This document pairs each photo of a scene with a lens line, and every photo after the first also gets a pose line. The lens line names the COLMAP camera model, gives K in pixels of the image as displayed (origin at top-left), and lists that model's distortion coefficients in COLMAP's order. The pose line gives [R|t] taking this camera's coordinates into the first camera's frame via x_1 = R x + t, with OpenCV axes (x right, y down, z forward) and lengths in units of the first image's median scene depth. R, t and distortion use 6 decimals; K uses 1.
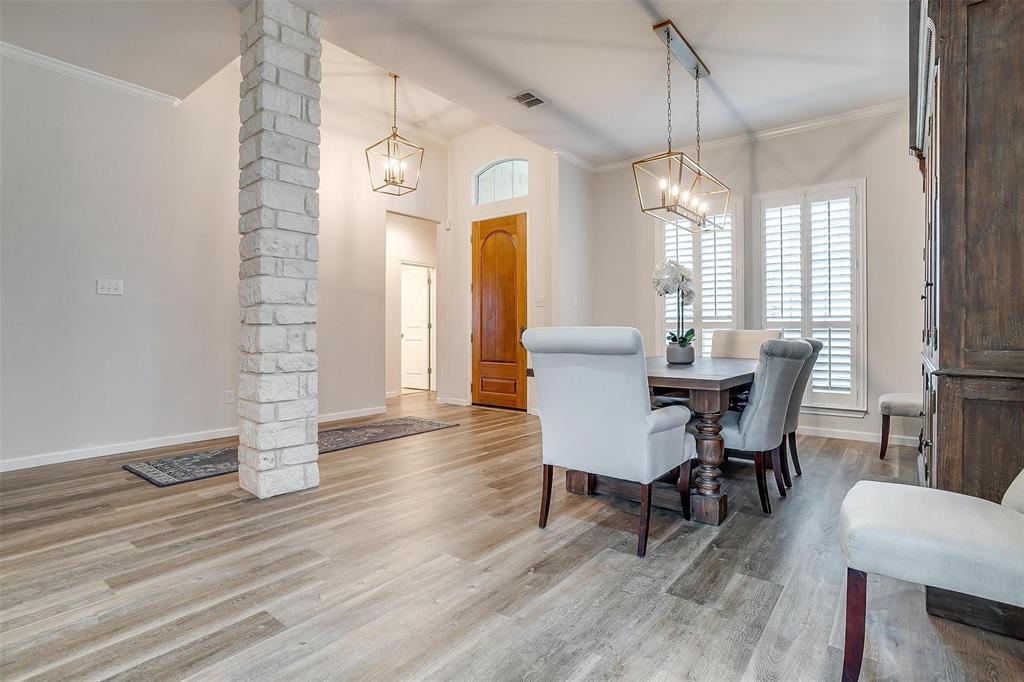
lens RADIAL K [[497.9, 0, 522.5], [0, 497.9, 327.7], [0, 0, 1]] dist [-0.047082, 0.022190]
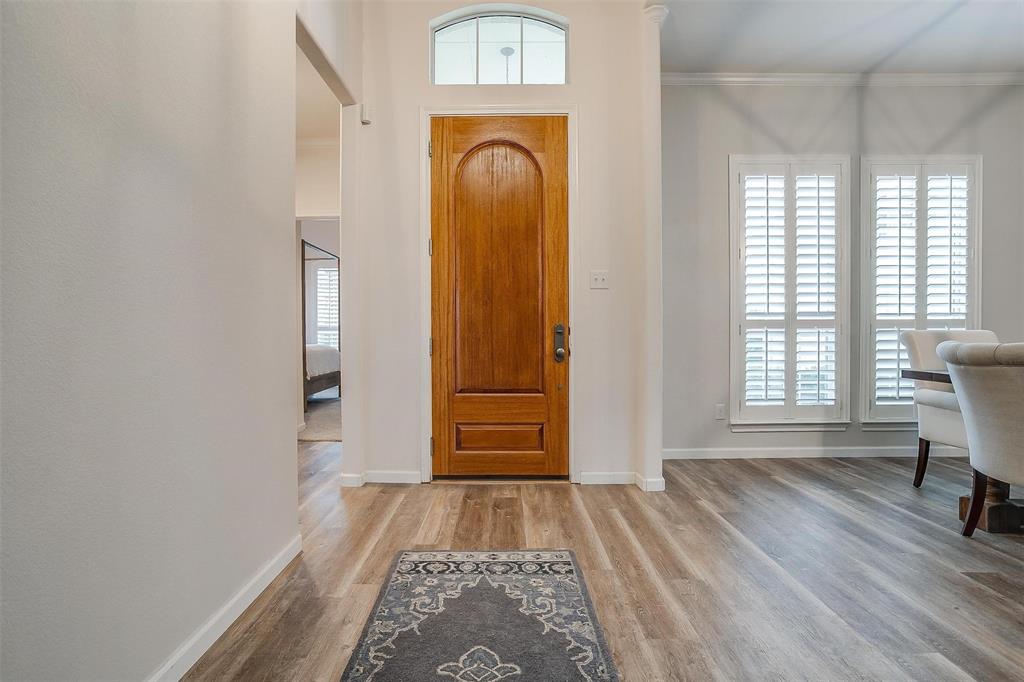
lens RADIAL K [[497.9, 0, 508.1], [0, 497.9, 335.5], [0, 0, 1]] dist [-0.047082, 0.022190]
pose [[0.801199, -0.008773, 0.598333, -0.457975], [0.000084, 0.999894, 0.014548, 0.002098], [-0.598398, -0.011605, 0.801115, 0.743892]]
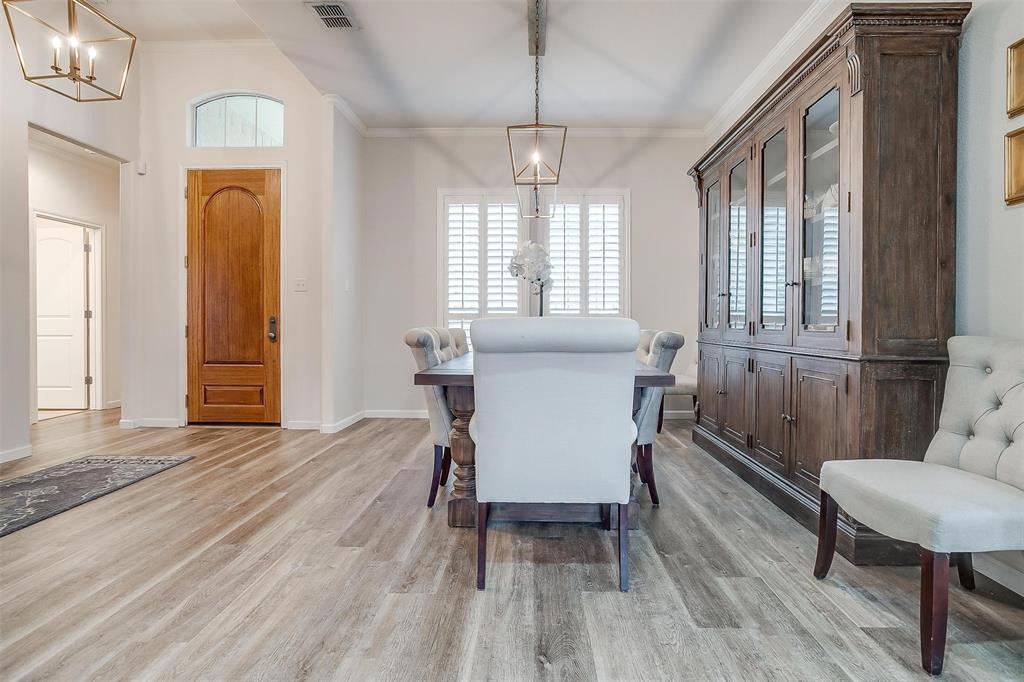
lens RADIAL K [[497.9, 0, 518.8], [0, 497.9, 327.5], [0, 0, 1]] dist [-0.047082, 0.022190]
pose [[0.802725, -0.006373, 0.596315, -0.186019], [-0.005019, 0.999835, 0.017442, -0.000123], [-0.596328, -0.016994, 0.802561, 0.201172]]
